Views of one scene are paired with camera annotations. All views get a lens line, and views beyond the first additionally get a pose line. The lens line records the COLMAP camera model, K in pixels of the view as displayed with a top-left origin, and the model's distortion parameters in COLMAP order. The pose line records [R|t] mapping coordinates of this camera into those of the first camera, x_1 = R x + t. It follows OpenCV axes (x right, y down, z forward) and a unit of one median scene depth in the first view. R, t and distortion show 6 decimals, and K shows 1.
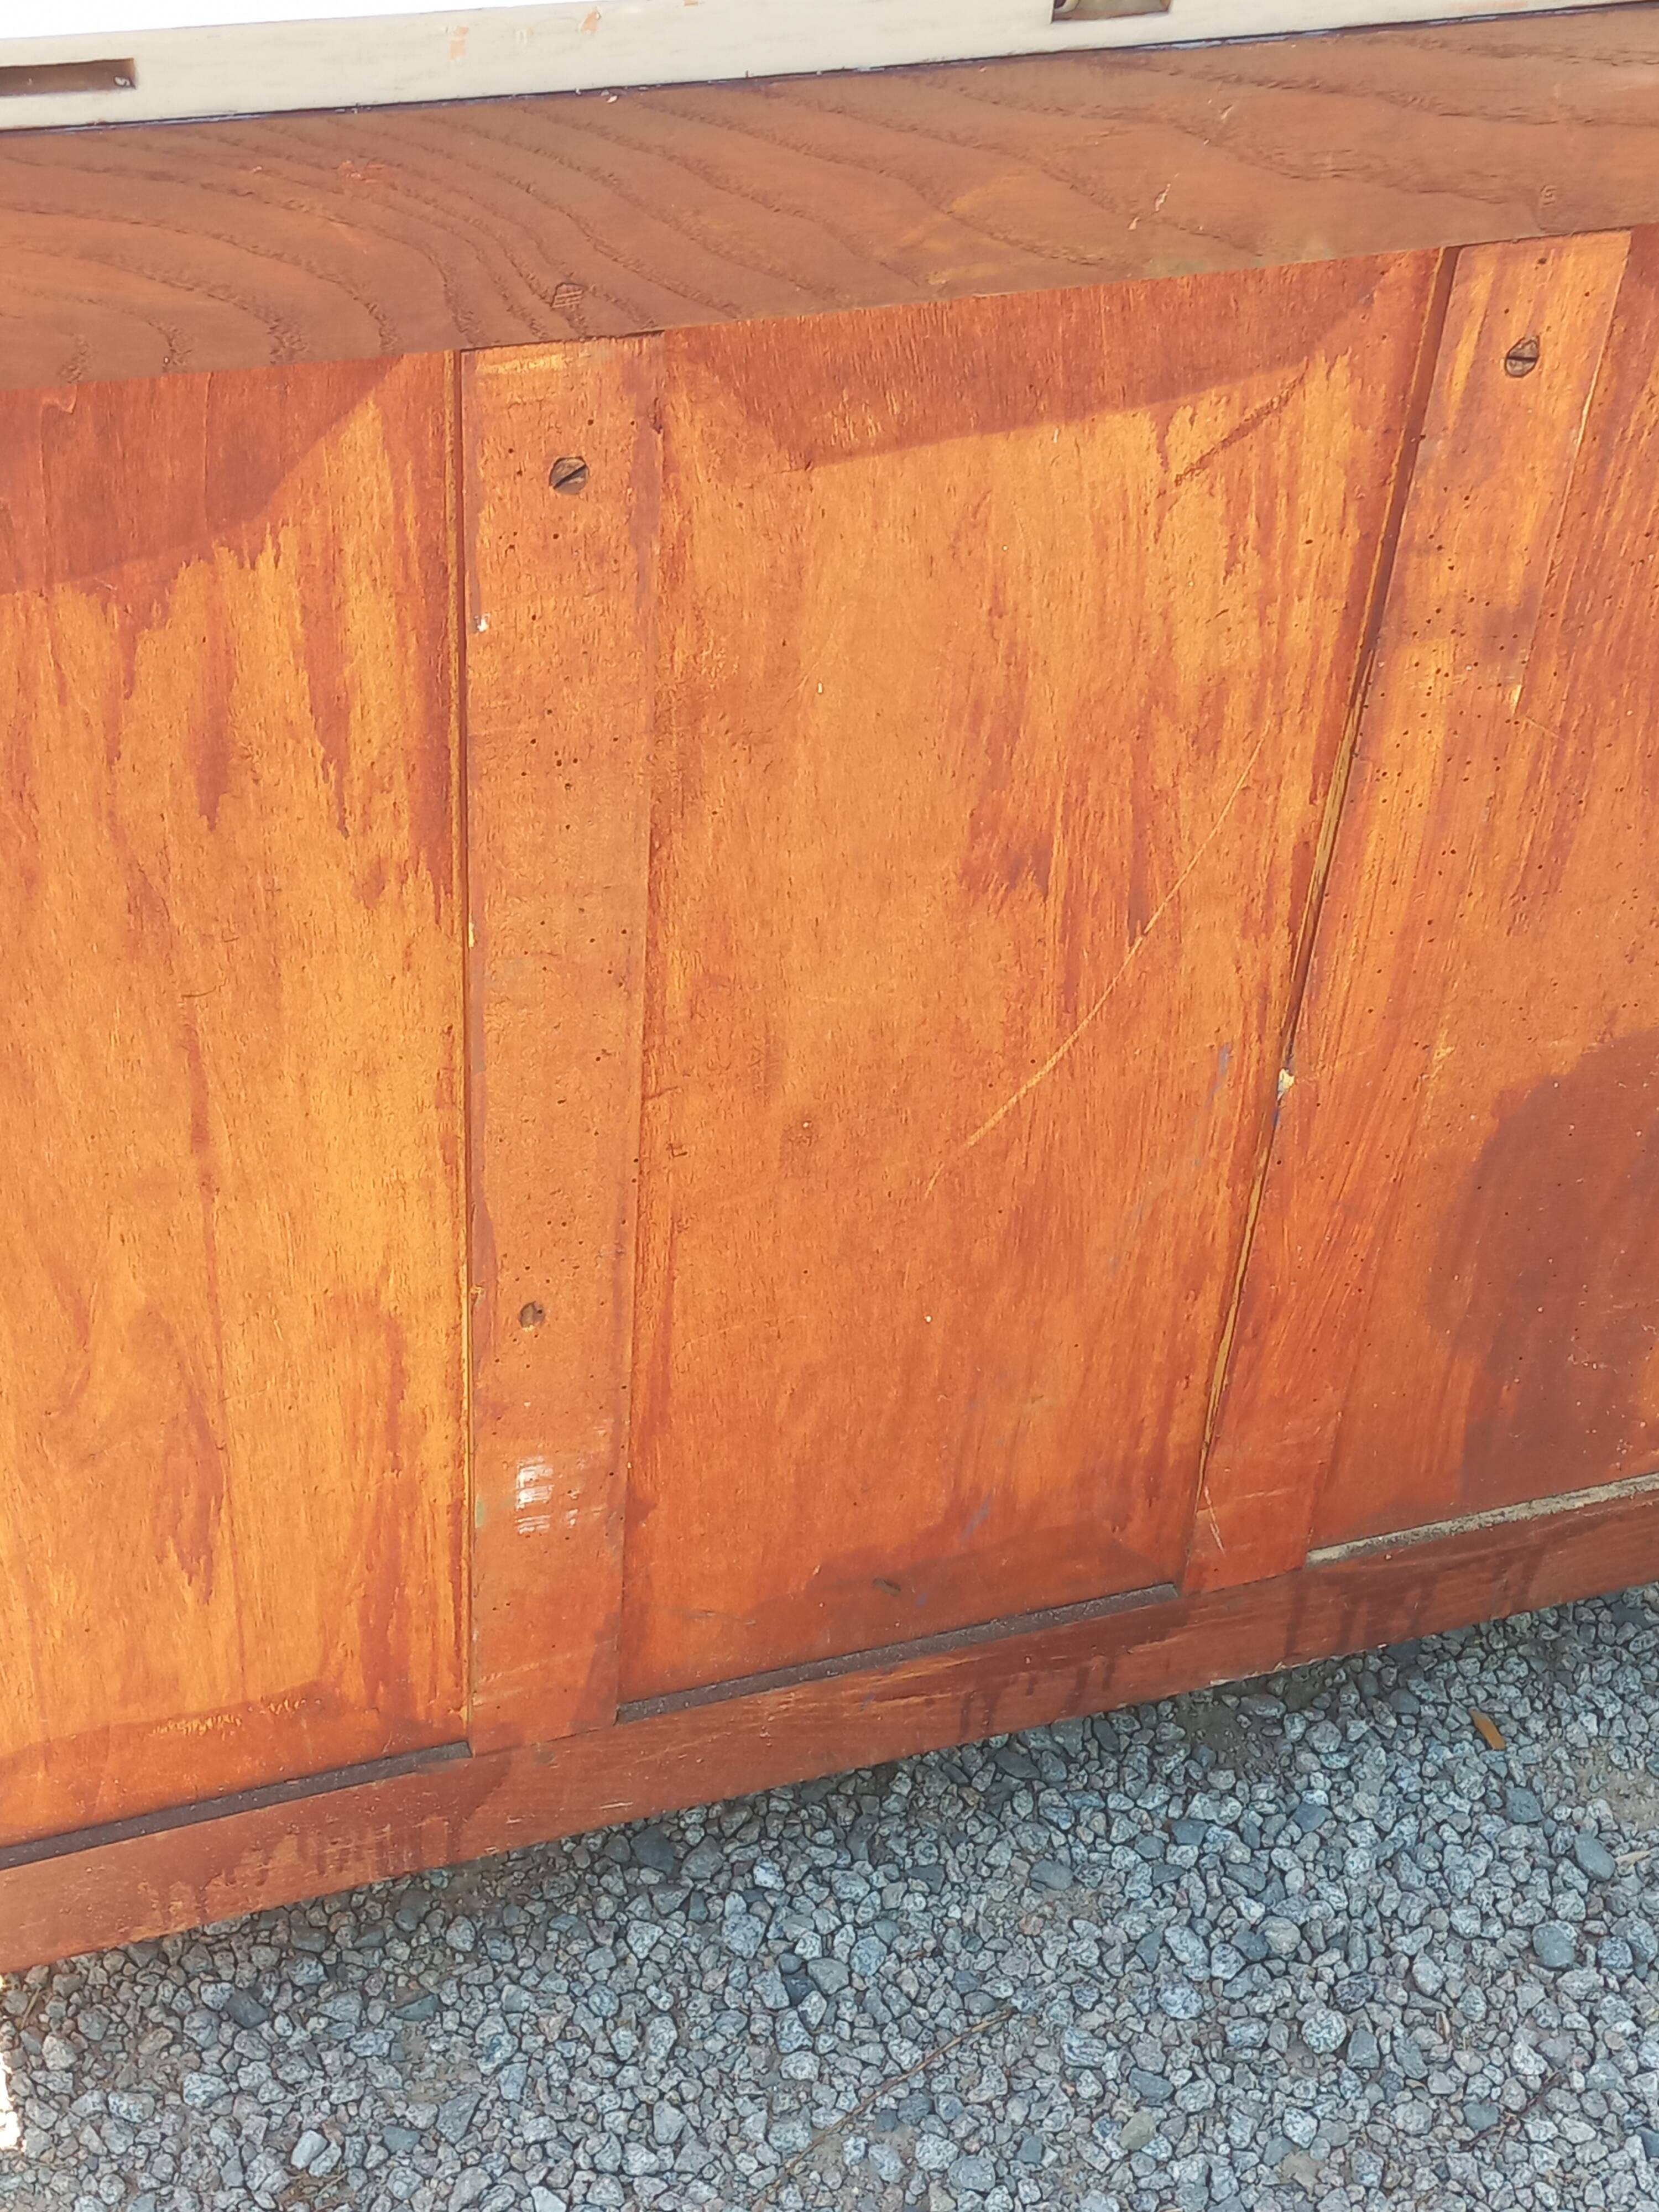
lens RADIAL K [[3191.4, 0, 836.2], [0, 3191.4, 1112.5], [0, 0, 1]] dist [0.081845, 0.000000]
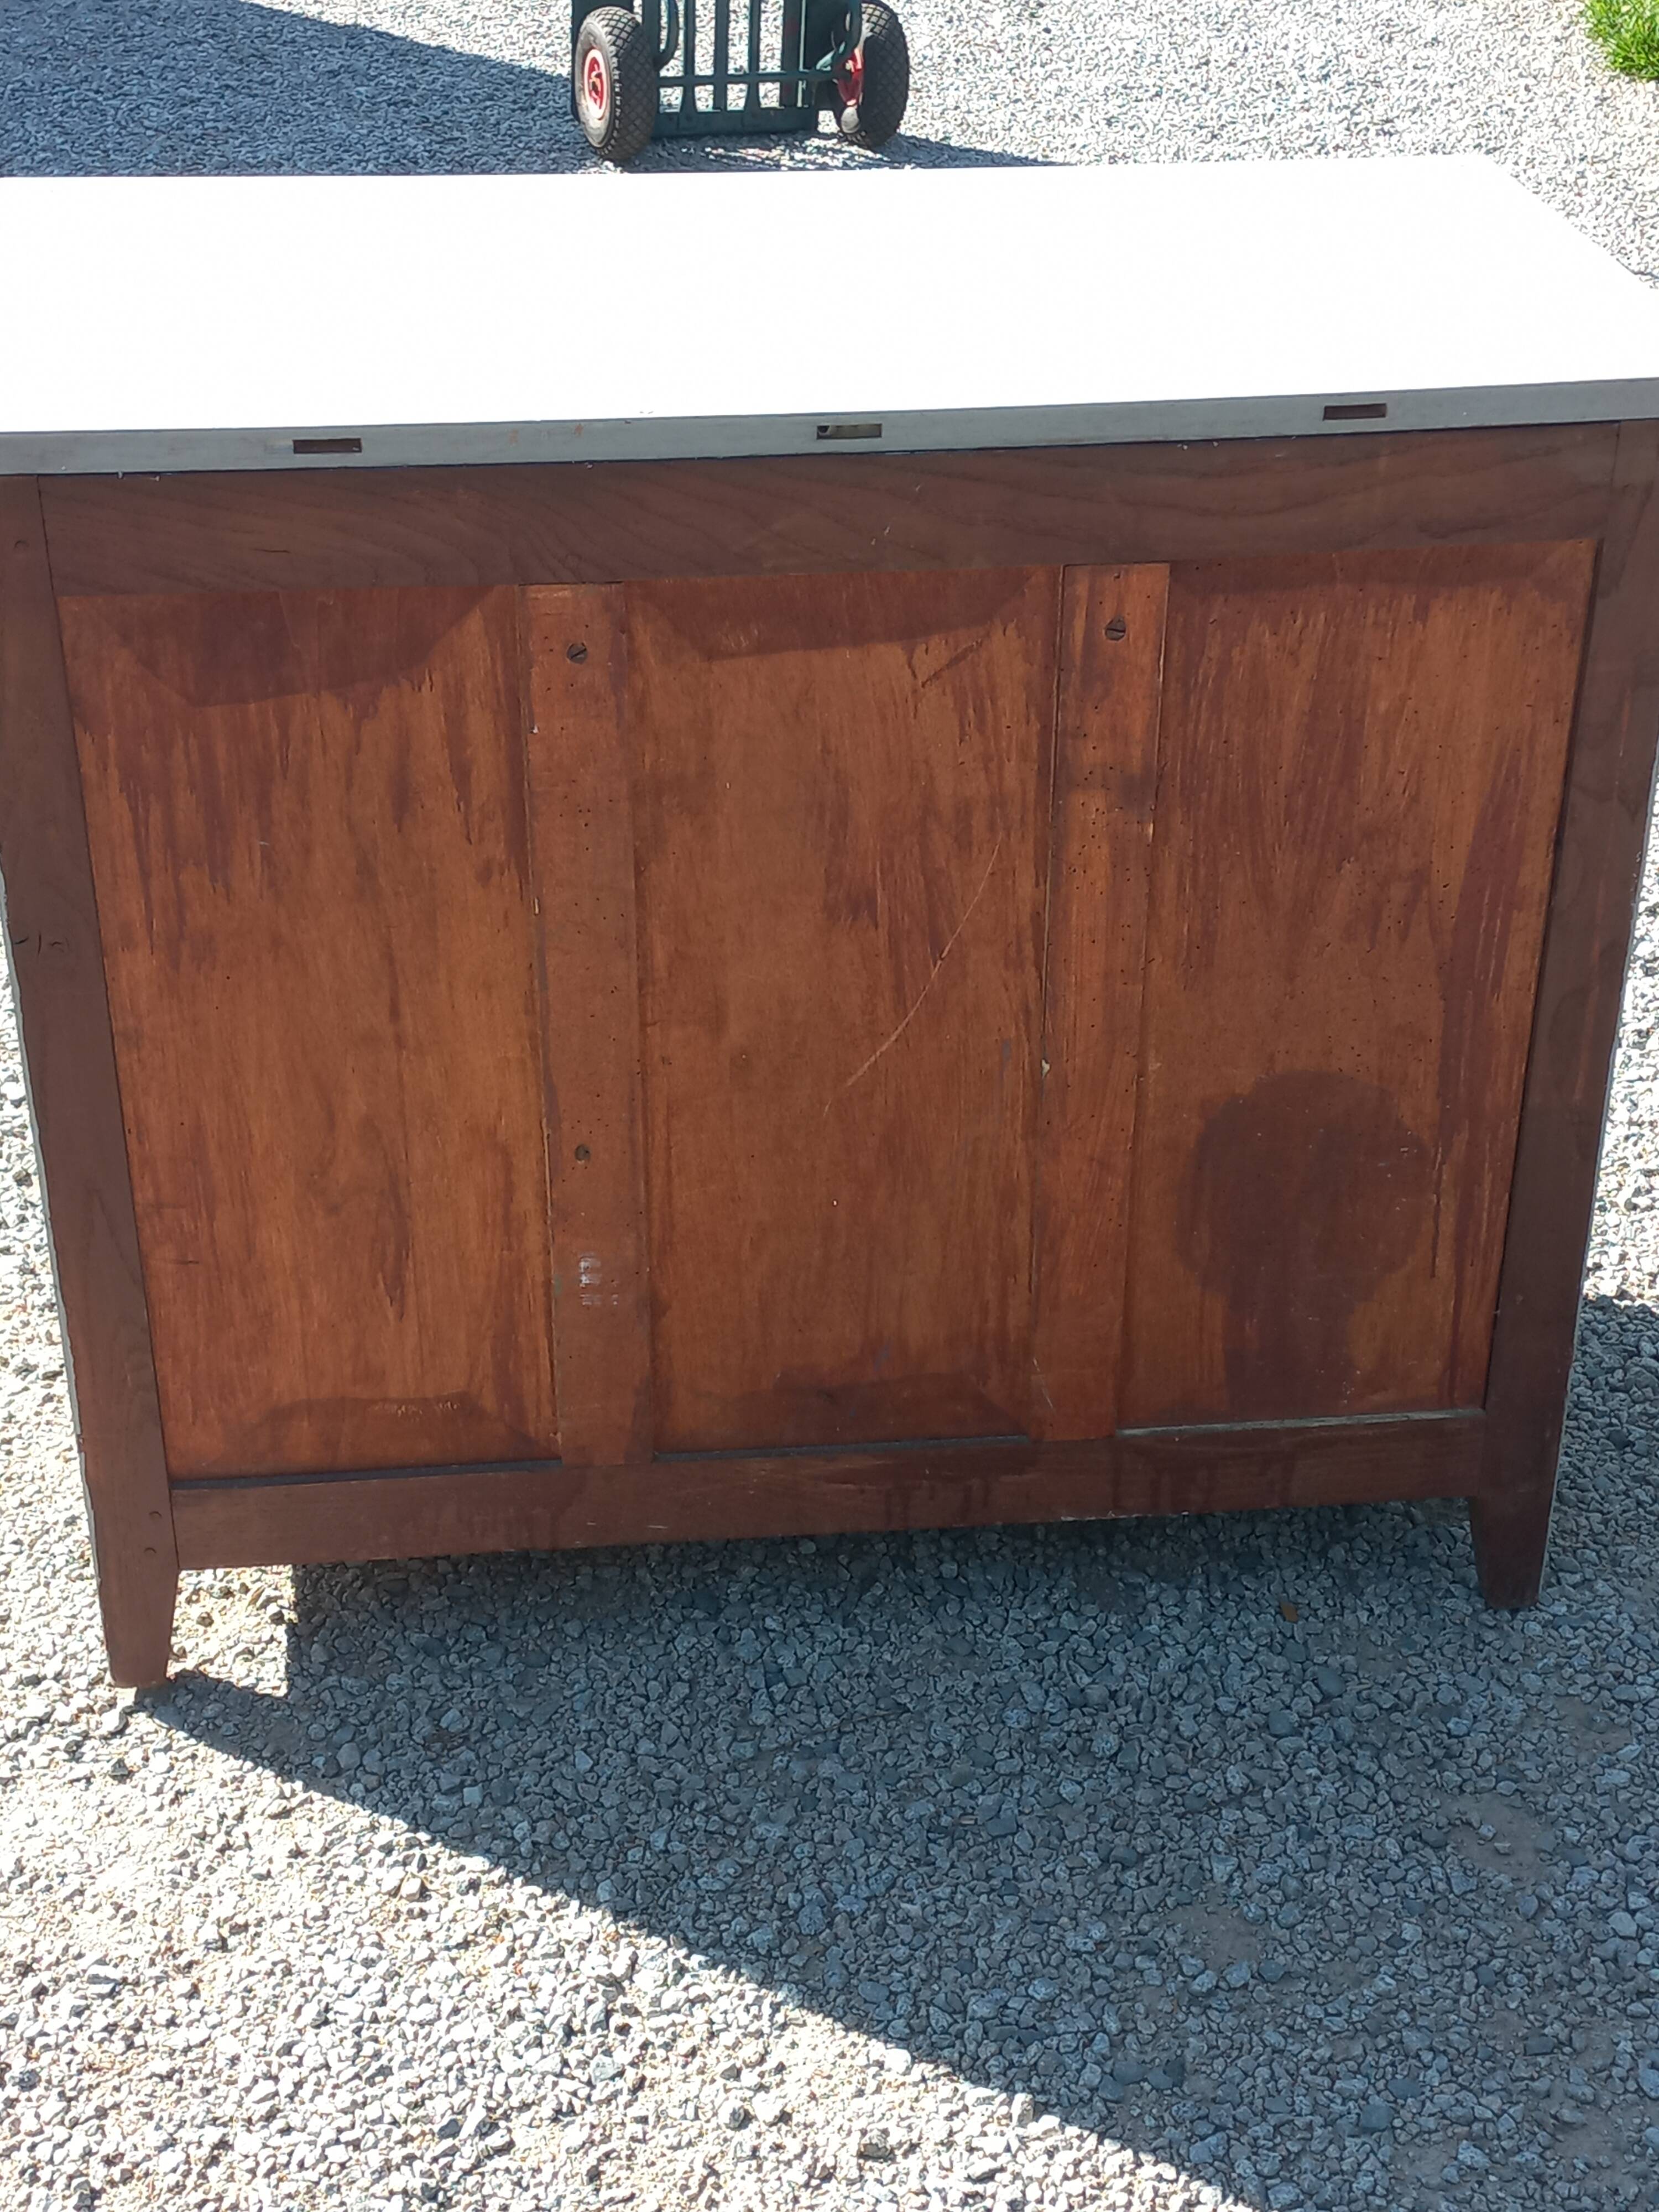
lens RADIAL K [[3191.4, 0, 827.2], [0, 3191.4, 1099.9], [0, 0, 1]] dist [0.081845, 0.000000]
pose [[0.969977, 0.062532, -0.235019, 0.412037], [-0.104180, 0.980058, -0.169210, 0.293398], [0.219751, 0.188614, 0.957149, -0.607122]]
